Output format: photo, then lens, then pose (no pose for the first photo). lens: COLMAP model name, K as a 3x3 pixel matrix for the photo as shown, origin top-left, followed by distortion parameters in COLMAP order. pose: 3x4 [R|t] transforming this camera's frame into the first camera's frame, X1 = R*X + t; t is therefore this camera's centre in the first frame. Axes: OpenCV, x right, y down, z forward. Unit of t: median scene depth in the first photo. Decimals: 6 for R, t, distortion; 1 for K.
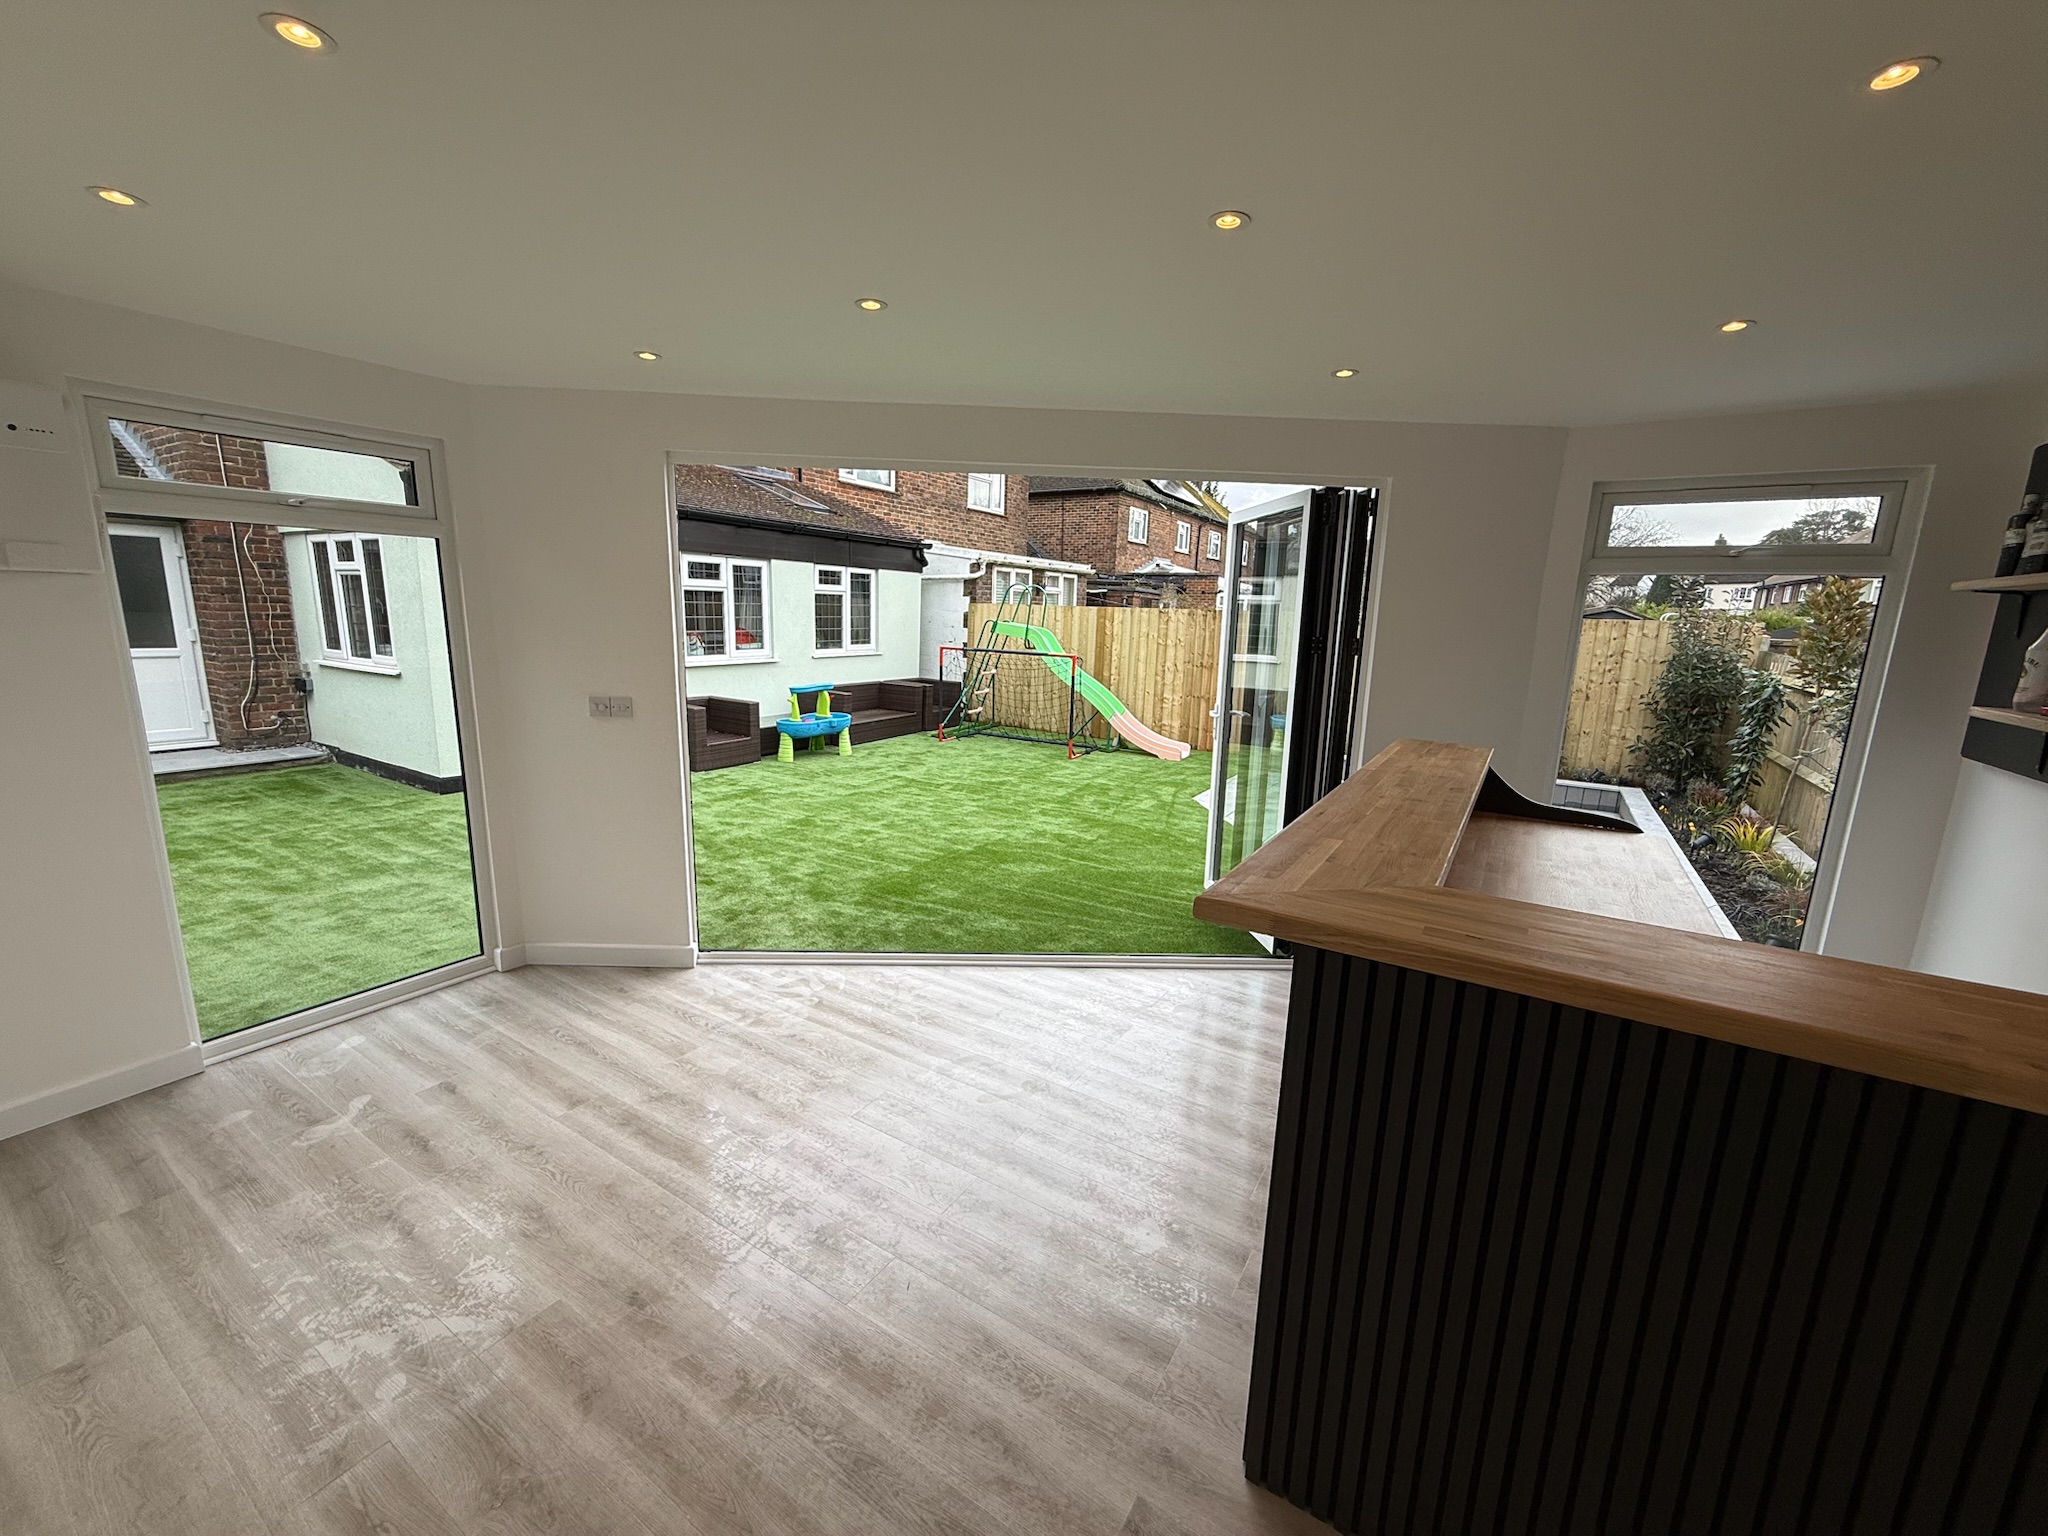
lens RADIAL K [[815.4, 0, 1017.1], [0, 815.4, 758.8], [0, 0, 1]] dist [-0.000697, 0.000158]
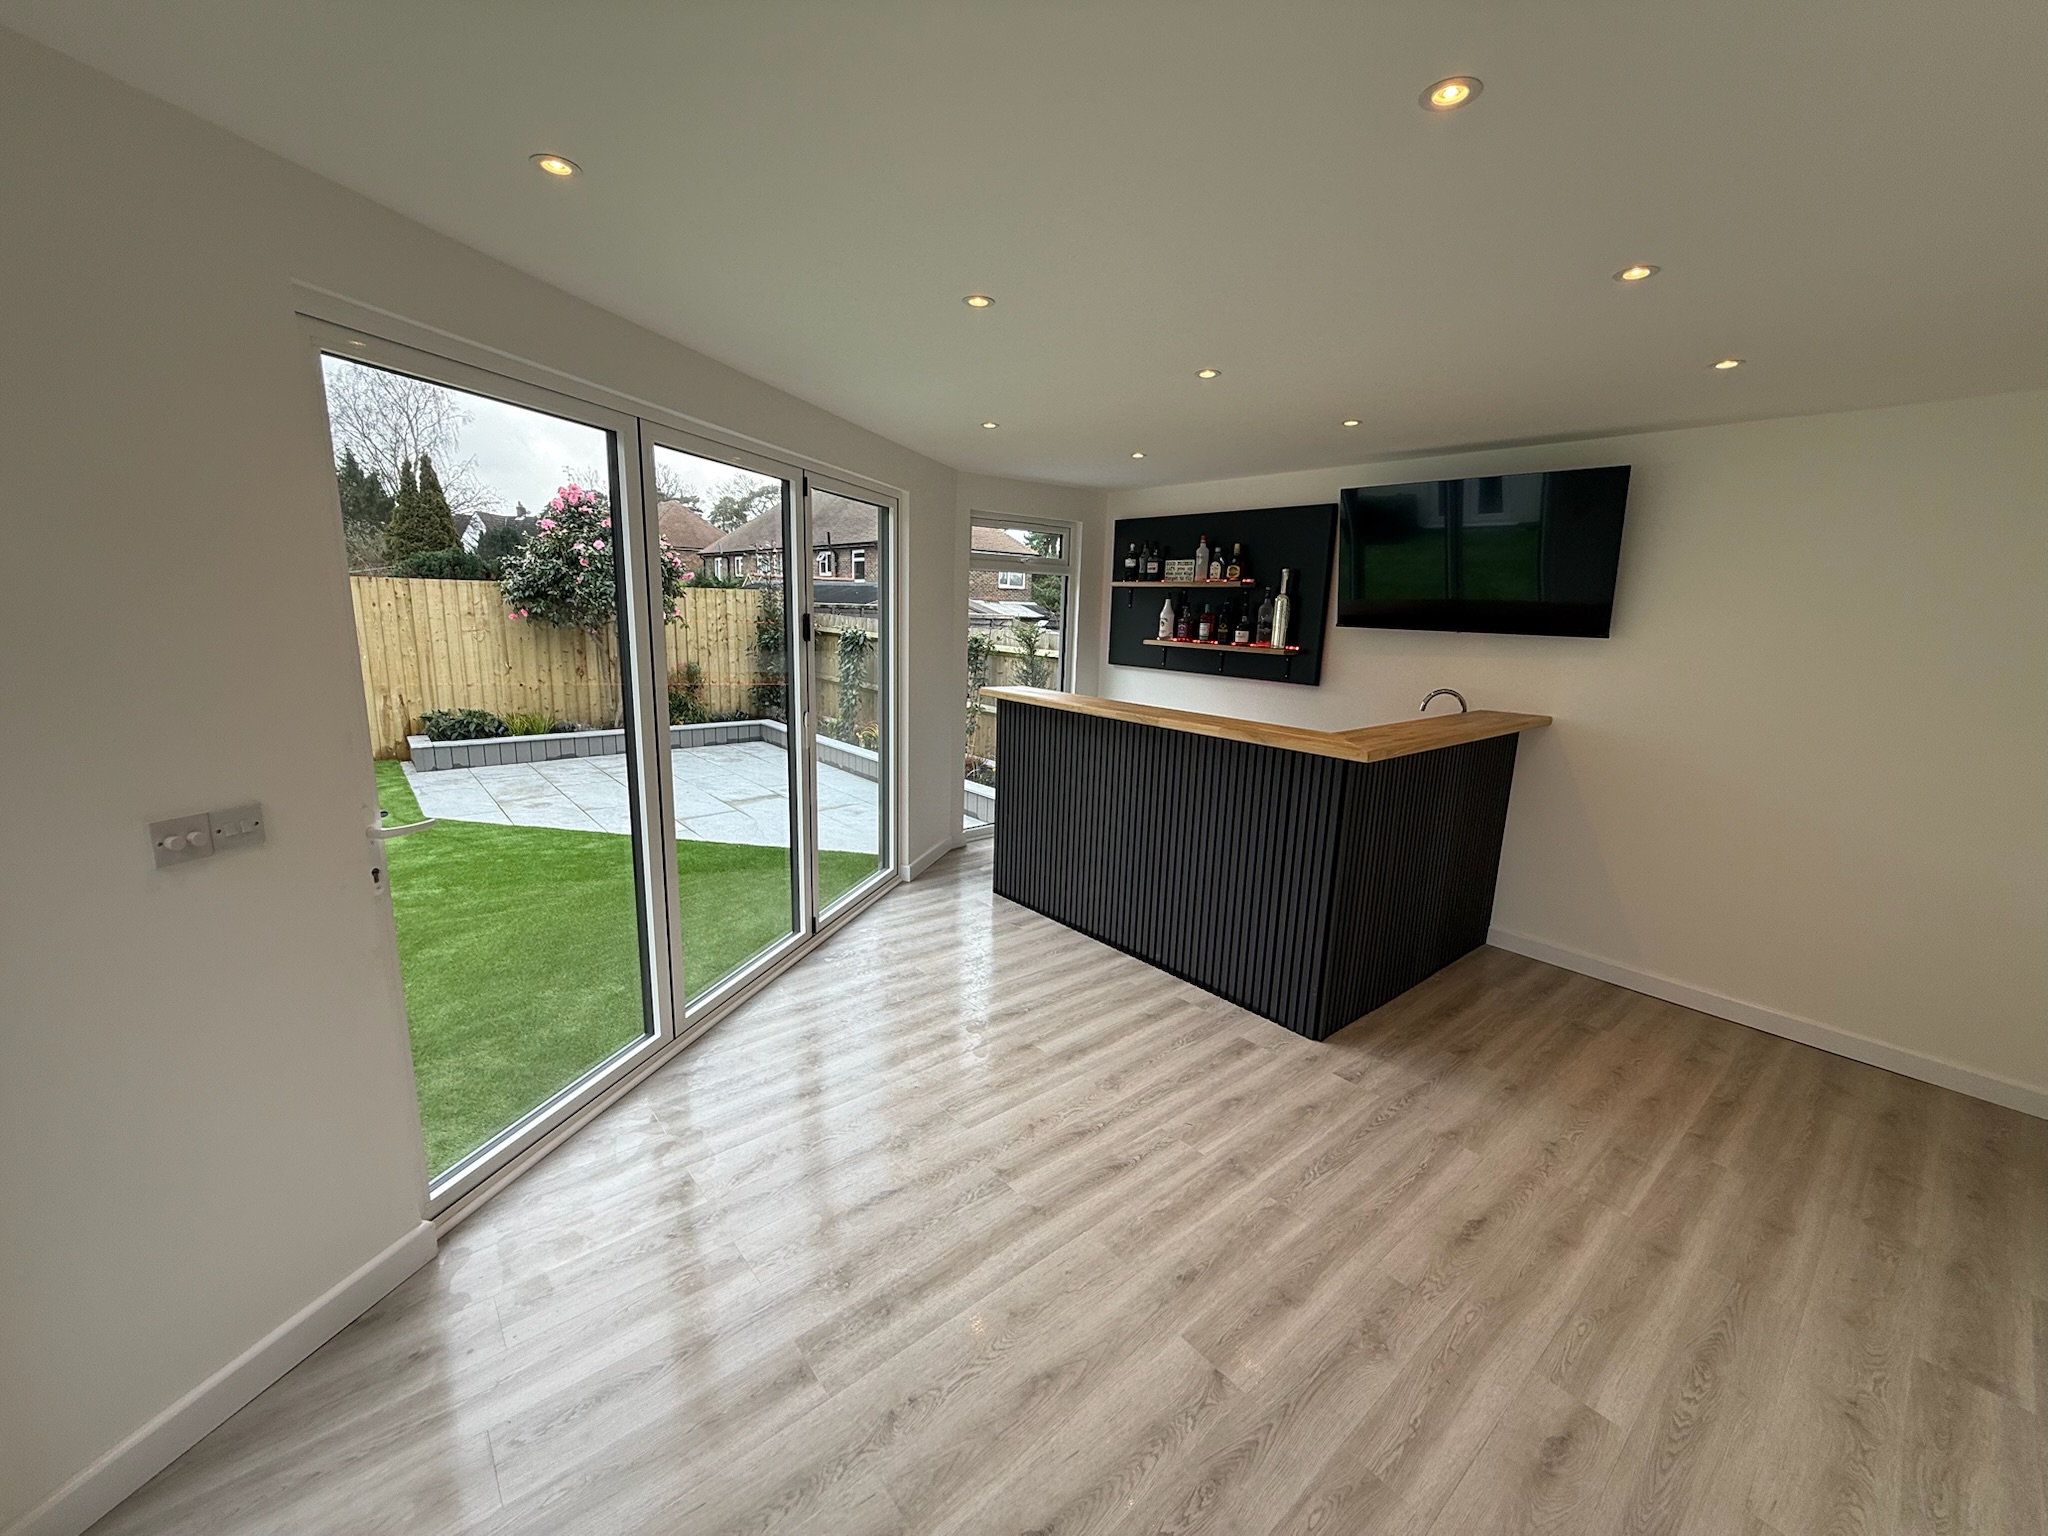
lens RADIAL K [[815.4, 0, 1014.2], [0, 815.4, 768.3], [0, 0, 1]] dist [-0.000697, 0.000158]
pose [[0.312384, -0.209042, 0.926670, -0.439448], [0.150570, 0.974052, 0.168972, -0.062472], [-0.937947, 0.086744, 0.335754, 0.253188]]
